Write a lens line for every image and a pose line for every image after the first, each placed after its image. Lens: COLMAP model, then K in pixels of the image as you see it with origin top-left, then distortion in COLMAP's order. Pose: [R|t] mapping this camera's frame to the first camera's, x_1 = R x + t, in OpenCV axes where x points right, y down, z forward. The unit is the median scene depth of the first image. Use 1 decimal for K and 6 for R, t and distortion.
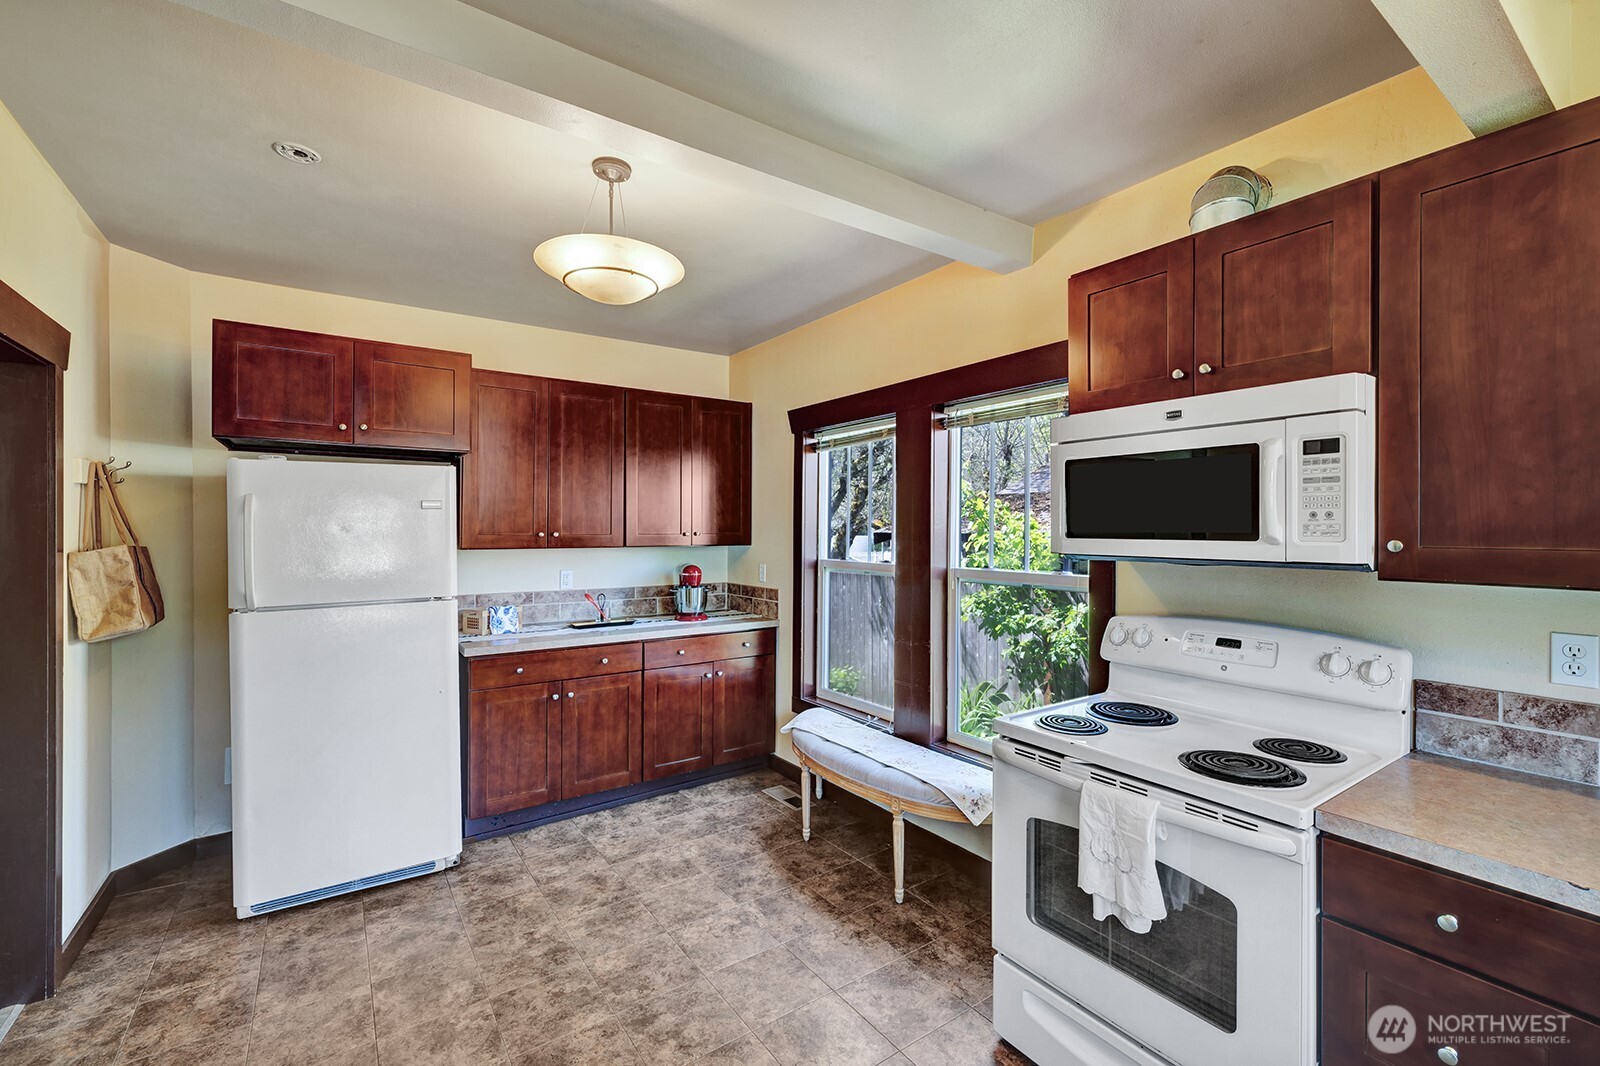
lens RADIAL K [[686.6, 0, 802.0], [0, 686.6, 538.8], [0, 0, 1]] dist [0.011722, 0.000278]
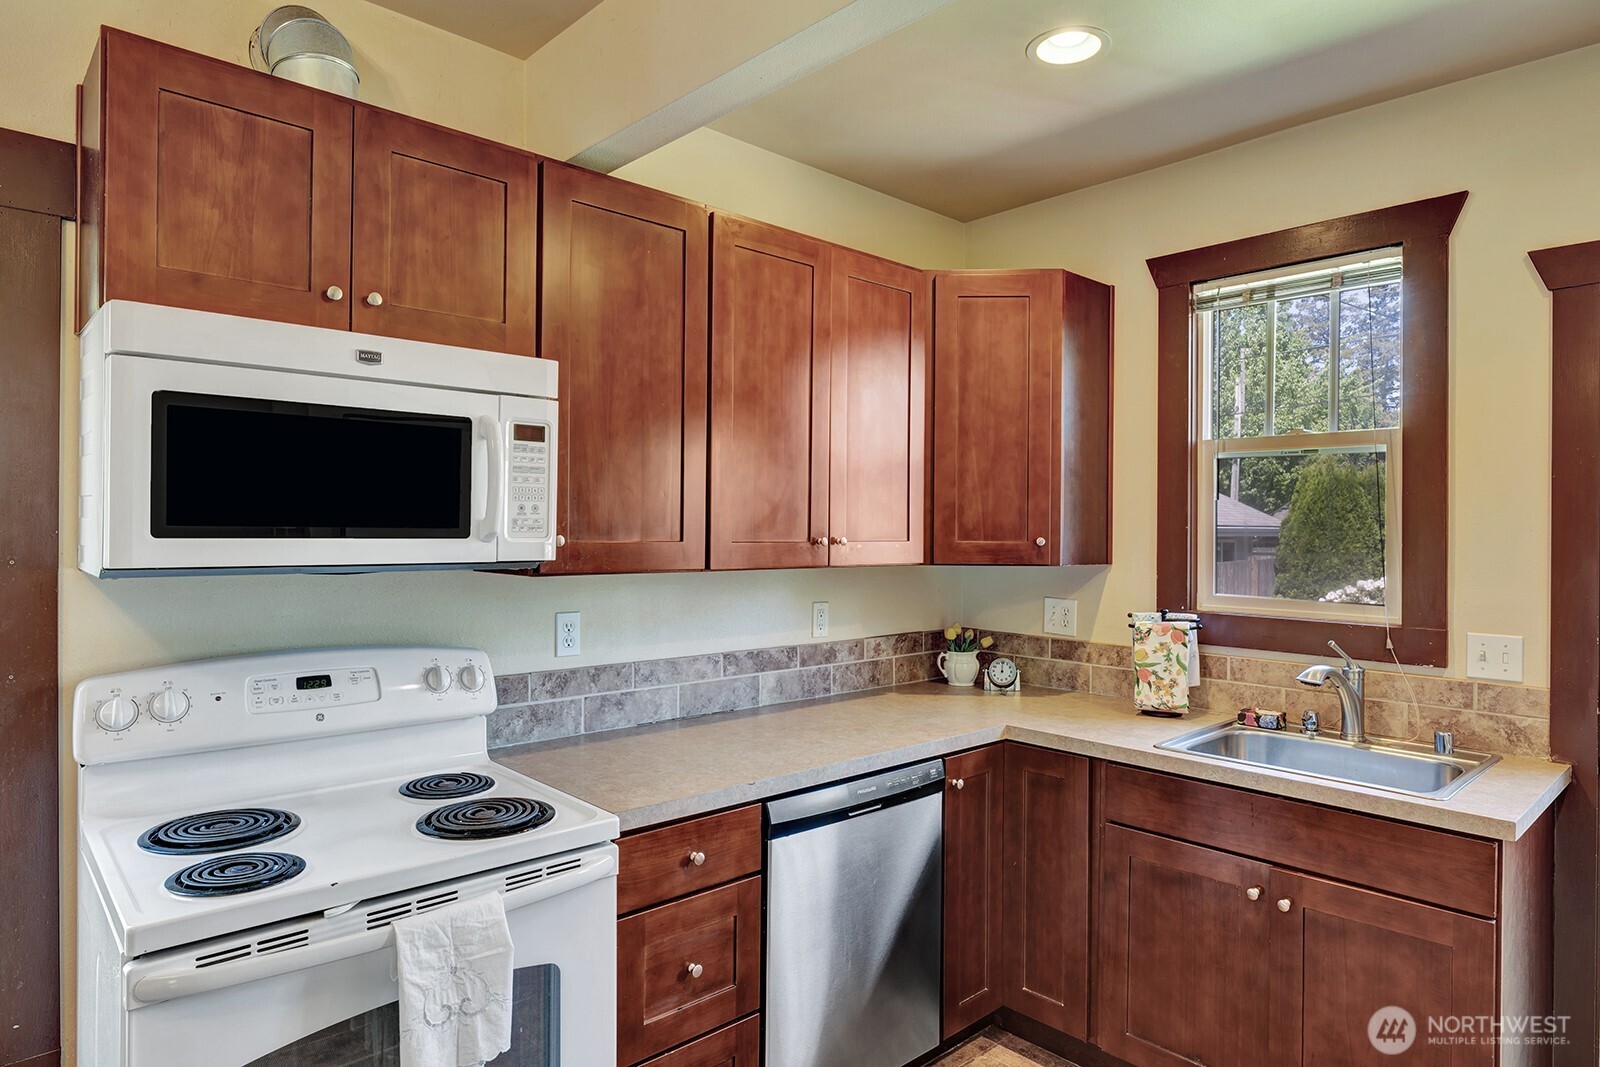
lens RADIAL K [[949.0, 0, 802.2], [0, 949.0, 531.3], [0, 0, 1]] dist [0.000551, 0.000239]
pose [[-0.134864, -0.008296, 0.990829, -0.506050], [0.004668, 0.999949, 0.009008, -0.012580], [-0.990853, 0.005840, -0.134818, 0.765619]]
